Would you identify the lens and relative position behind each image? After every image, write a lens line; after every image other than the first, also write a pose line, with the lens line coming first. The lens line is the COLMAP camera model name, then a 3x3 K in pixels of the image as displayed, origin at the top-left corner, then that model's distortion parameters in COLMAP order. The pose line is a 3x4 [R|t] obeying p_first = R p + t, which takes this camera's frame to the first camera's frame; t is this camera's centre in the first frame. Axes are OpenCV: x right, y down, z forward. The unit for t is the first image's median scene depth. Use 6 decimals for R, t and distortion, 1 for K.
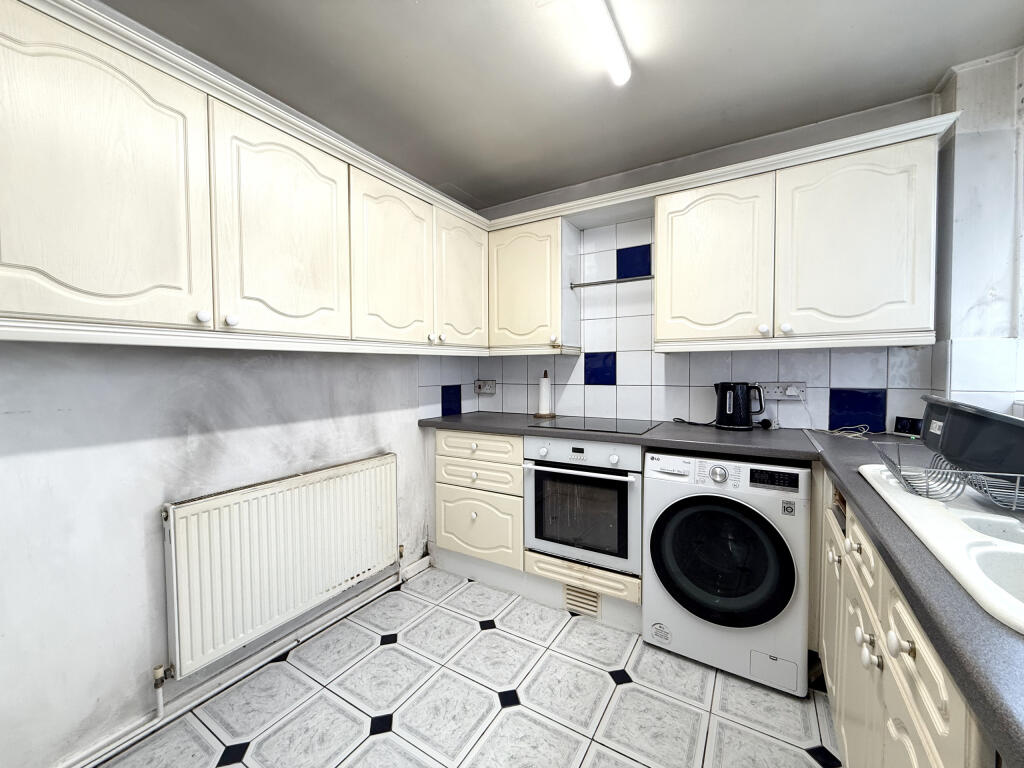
lens RADIAL K [[407.7, 0, 512.0], [0, 407.7, 384.0], [0, 0, 1]] dist [-0.002169, -0.000350]
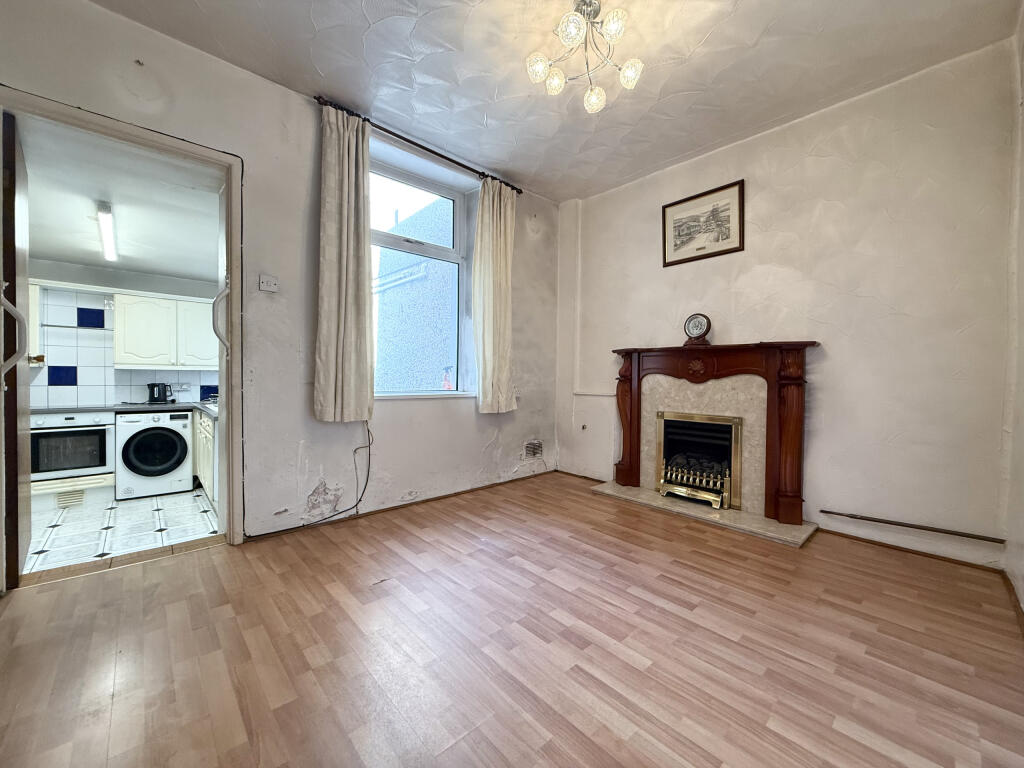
lens RADIAL K [[407.7, 0, 512.0], [0, 407.7, 384.0], [0, 0, 1]] dist [-0.002169, -0.000350]
pose [[0.279927, -0.007331, 0.959993, -1.105719], [0.019791, 0.999802, 0.001864, 0.035909], [-0.959817, 0.018477, 0.280016, -1.566893]]
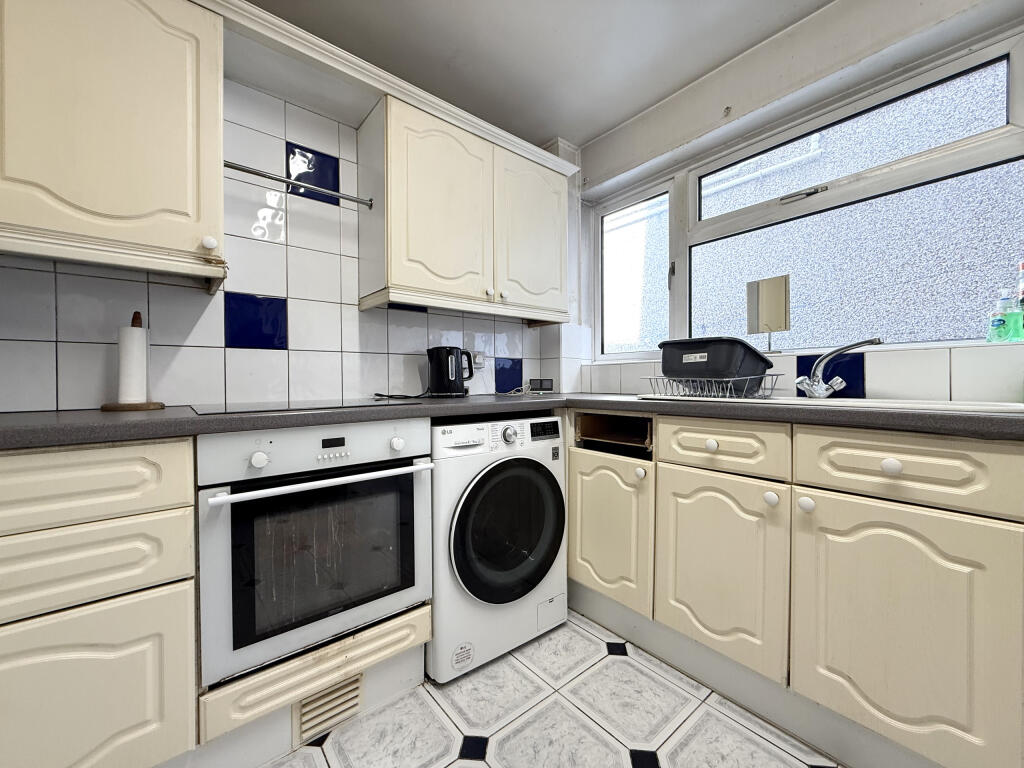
lens RADIAL K [[405.4, 0, 510.3], [0, 405.4, 381.2], [0, 0, 1]] dist [-0.001266, -0.000210]
pose [[0.331778, -0.001050, 0.943357, -0.294460], [0.036408, 0.999269, -0.011692, 0.091873], [-0.942654, 0.038225, 0.331574, 0.571858]]
